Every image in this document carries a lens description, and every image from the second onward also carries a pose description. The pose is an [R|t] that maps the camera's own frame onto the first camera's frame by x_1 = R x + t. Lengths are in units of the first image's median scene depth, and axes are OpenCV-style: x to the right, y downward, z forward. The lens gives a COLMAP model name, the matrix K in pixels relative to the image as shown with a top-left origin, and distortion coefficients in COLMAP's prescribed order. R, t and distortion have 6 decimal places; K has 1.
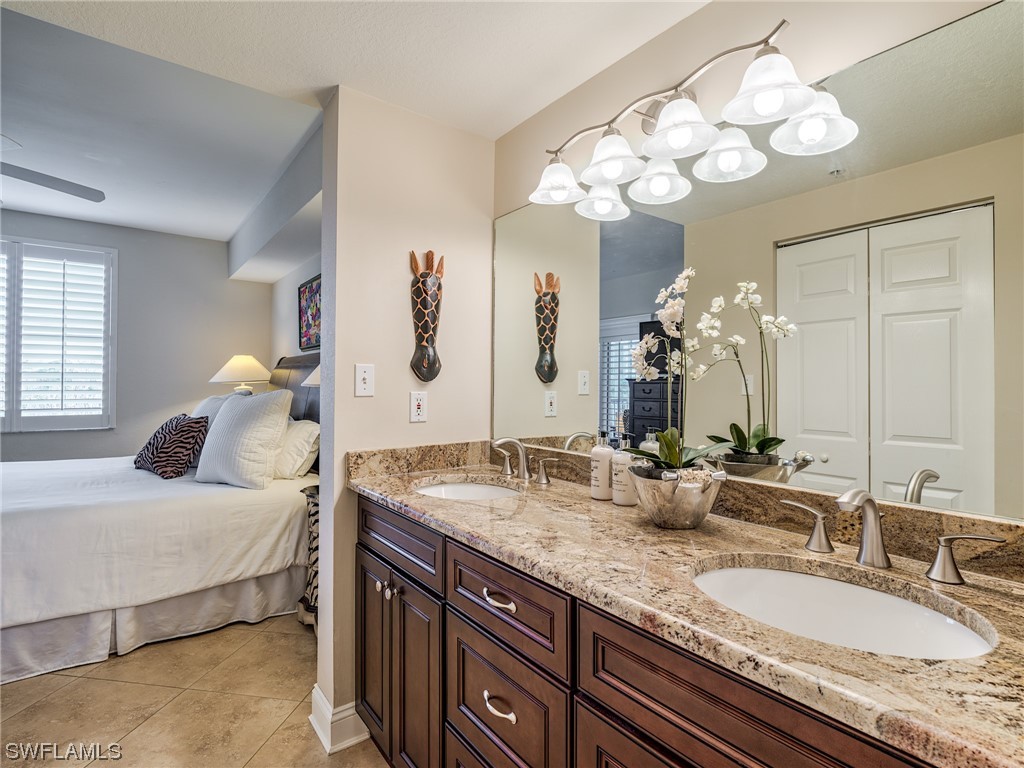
lens RADIAL K [[505.7, 0, 507.7], [0, 505.7, 380.2], [0, 0, 1]] dist [0.004881, -0.012806]
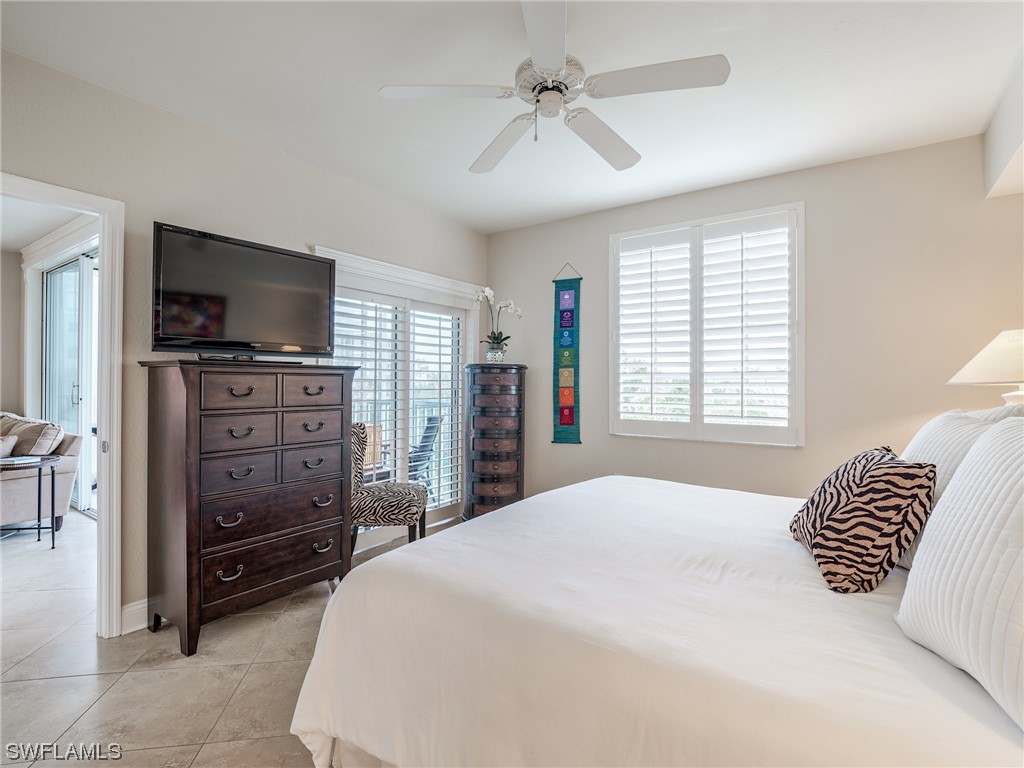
lens RADIAL K [[505.7, 0, 513.2], [0, 505.7, 377.4], [0, 0, 1]] dist [0.004881, -0.012806]
pose [[0.307122, -0.012132, -0.951593, -0.304212], [0.001401, 0.999923, -0.012296, 0.004232], [0.951669, 0.002444, 0.307115, 0.542660]]
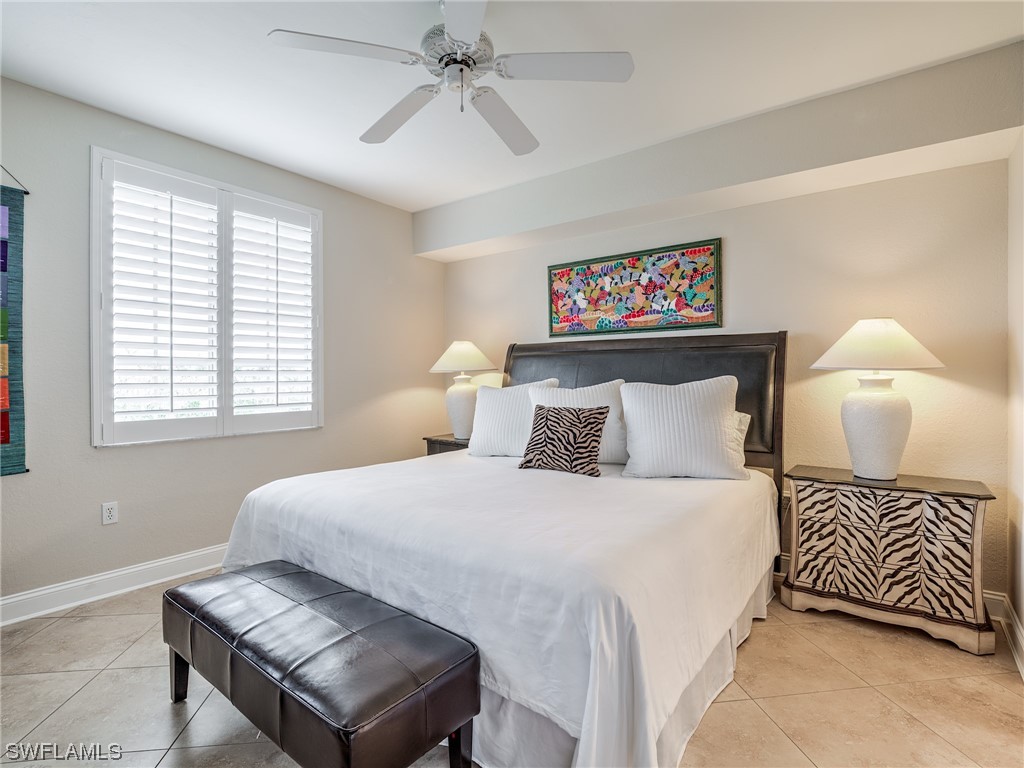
lens RADIAL K [[505.7, 0, 511.3], [0, 505.7, 377.2], [0, 0, 1]] dist [0.004881, -0.012806]
pose [[0.965889, -0.006374, 0.258879, -0.990995], [0.004342, 0.999955, 0.008423, 0.010779], [-0.258921, -0.007012, 0.965873, 0.168958]]
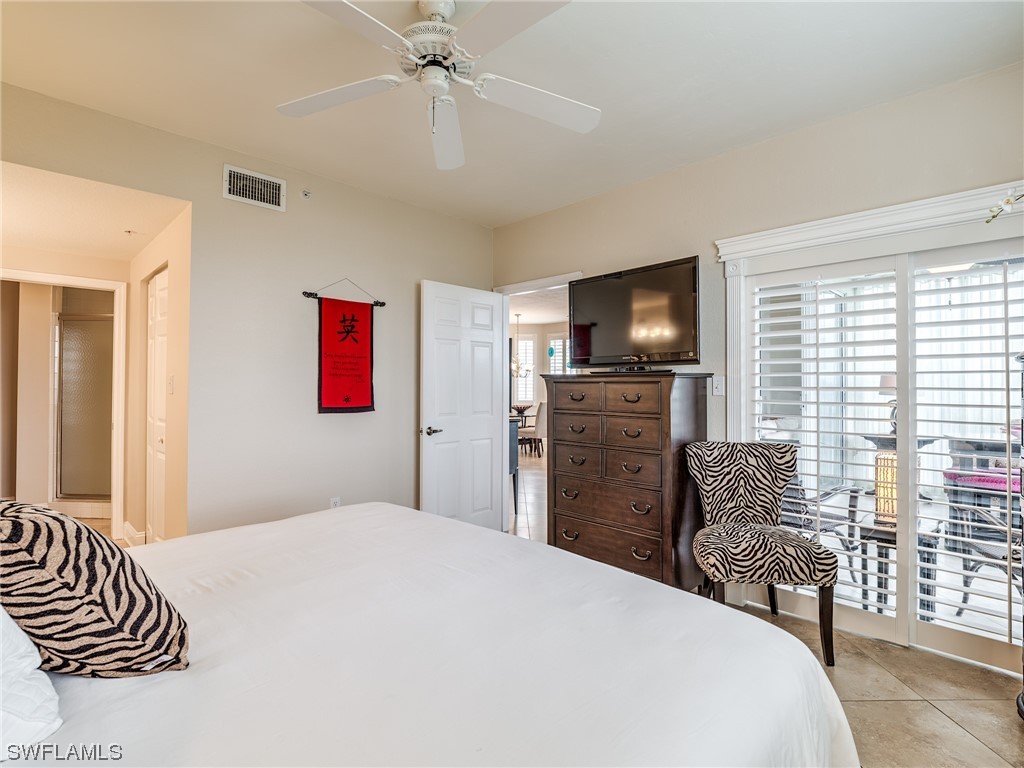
lens RADIAL K [[505.7, 0, 513.4], [0, 505.7, 384.3], [0, 0, 1]] dist [0.004881, -0.012806]
pose [[-0.990840, -0.012806, -0.134429, -0.913349], [-0.011198, 0.999856, -0.012717, 0.004969], [0.134573, -0.011095, -0.990842, 1.362803]]
